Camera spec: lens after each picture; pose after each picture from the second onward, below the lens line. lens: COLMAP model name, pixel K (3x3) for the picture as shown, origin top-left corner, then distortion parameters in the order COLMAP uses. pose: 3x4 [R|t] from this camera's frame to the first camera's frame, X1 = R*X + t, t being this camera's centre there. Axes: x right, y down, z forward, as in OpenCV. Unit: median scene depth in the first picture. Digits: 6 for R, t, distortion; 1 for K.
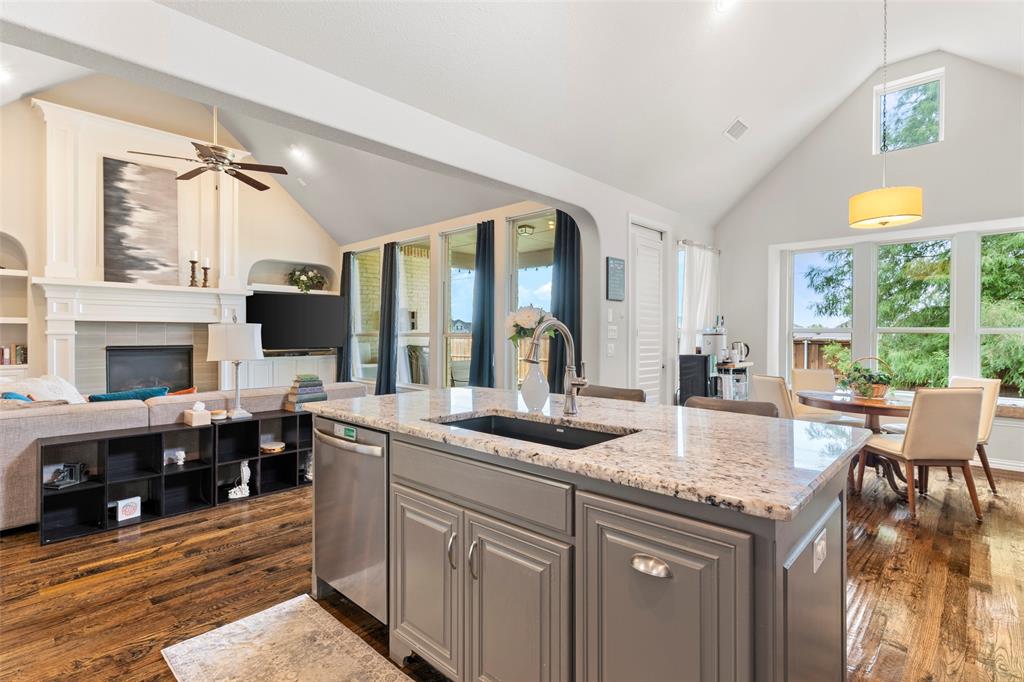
lens RADIAL K [[495.5, 0, 505.4], [0, 495.5, 337.6], [0, 0, 1]] dist [0.006336, 0.000154]
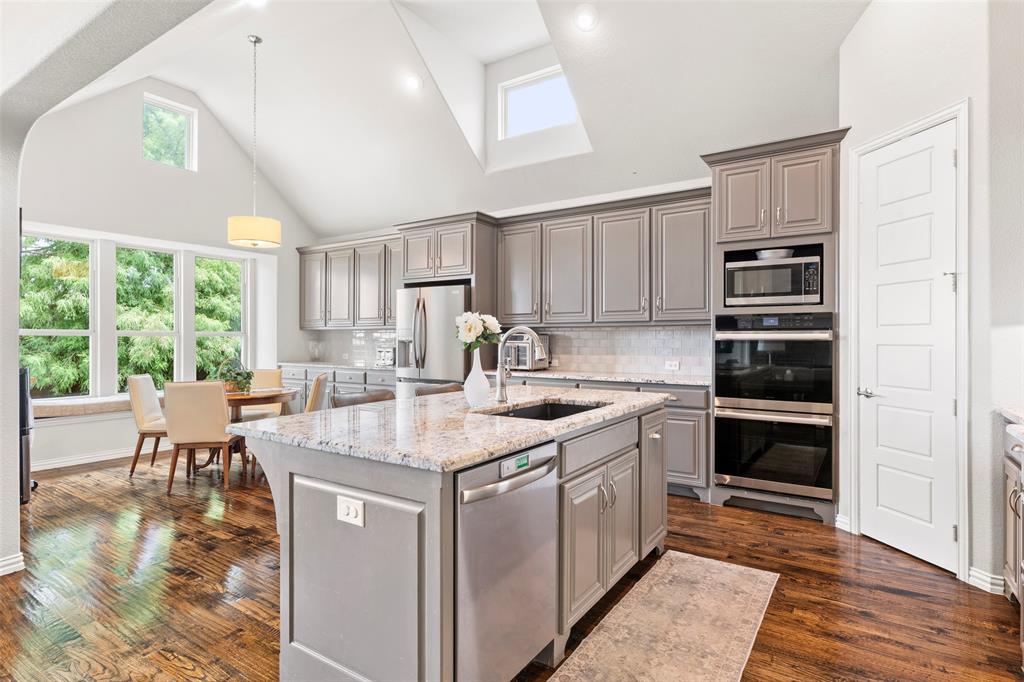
lens RADIAL K [[535.5, 0, 504.7], [0, 535.5, 338.6], [0, 0, 1]] dist [-0.003814, -0.000063]
pose [[-0.163224, -0.003629, 0.986582, -0.402333], [0.005023, 0.999977, 0.004510, -0.003241], [-0.986576, 0.005692, -0.163202, 0.407881]]
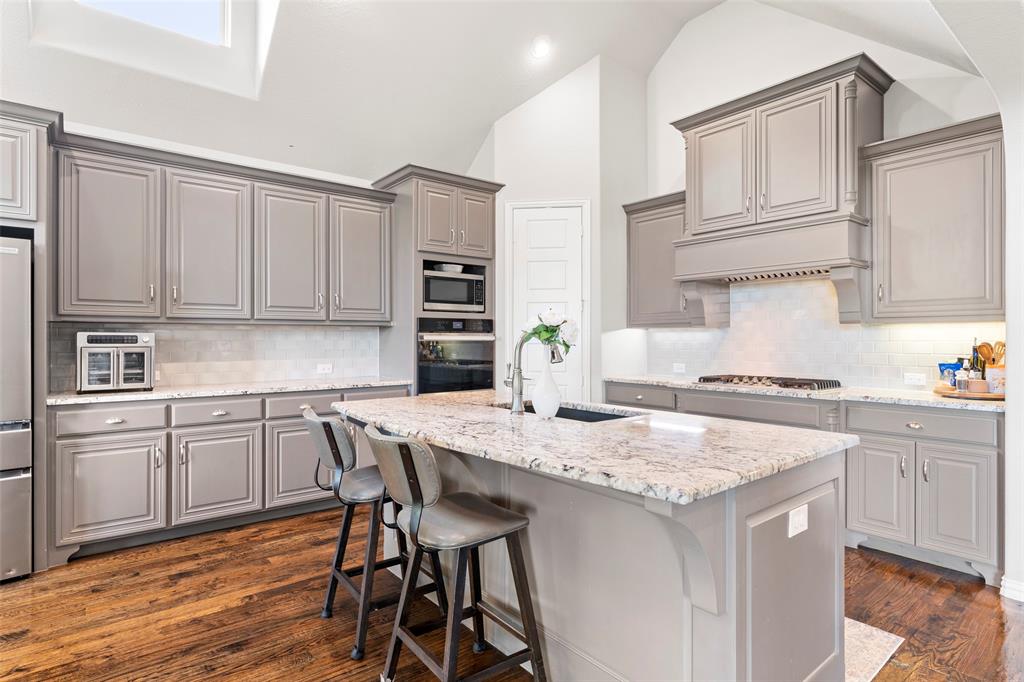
lens RADIAL K [[535.5, 0, 504.7], [0, 535.5, 338.6], [0, 0, 1]] dist [-0.003814, -0.000063]
pose [[-0.990183, -0.003244, 0.139742, -0.000678], [-0.002239, 0.999971, 0.007342, -0.005757], [-0.139762, 0.006957, -0.990161, 0.732180]]
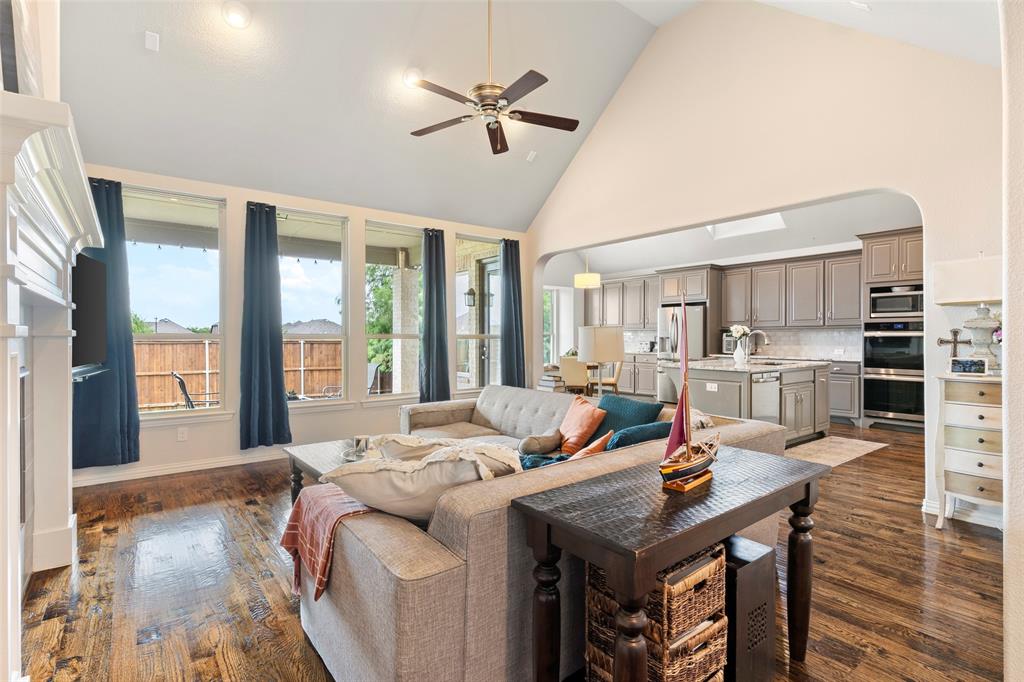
lens RADIAL K [[495.5, 0, 505.4], [0, 495.5, 337.6], [0, 0, 1]] dist [0.006336, 0.000154]
pose [[0.161216, -0.005970, 0.986901, -1.031065], [0.006921, 0.999964, 0.004919, -0.005691], [-0.986895, 0.006037, 0.161252, 0.661262]]
